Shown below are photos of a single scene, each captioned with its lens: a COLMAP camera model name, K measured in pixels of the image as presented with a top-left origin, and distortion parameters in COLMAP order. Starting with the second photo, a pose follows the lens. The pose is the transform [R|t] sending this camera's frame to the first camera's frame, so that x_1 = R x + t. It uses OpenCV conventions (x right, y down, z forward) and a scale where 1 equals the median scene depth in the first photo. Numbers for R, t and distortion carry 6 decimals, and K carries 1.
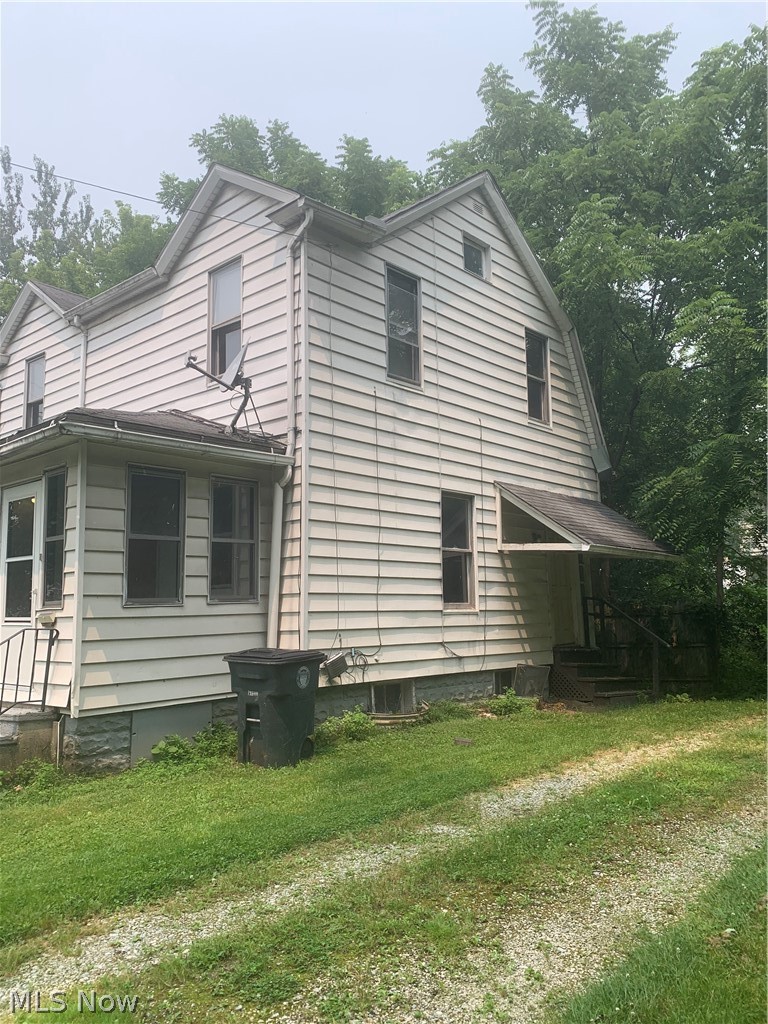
lens RADIAL K [[790.5, 0, 386.9], [0, 790.5, 517.3], [0, 0, 1]] dist [0.030031, -0.010209]
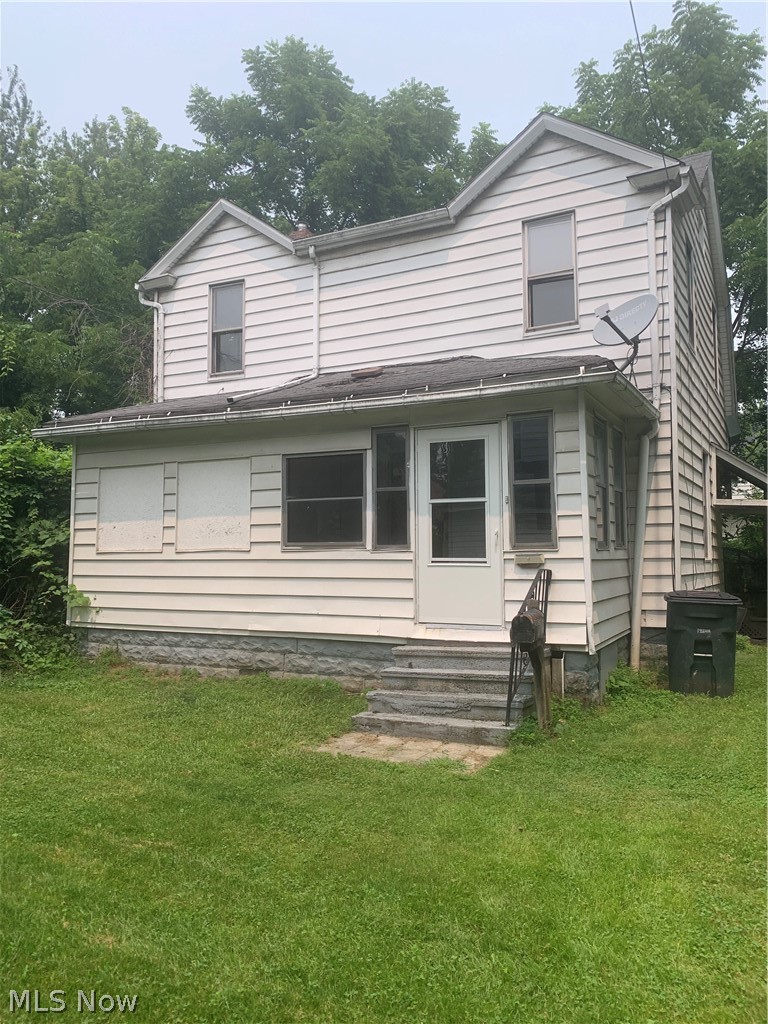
lens RADIAL K [[790.5, 0, 390.8], [0, 790.5, 507.7], [0, 0, 1]] dist [0.030031, -0.010209]
pose [[0.967169, 0.027936, 0.252594, -0.634196], [-0.040344, 0.998213, 0.044077, 0.017085], [-0.250912, -0.052820, 0.966568, 0.047677]]
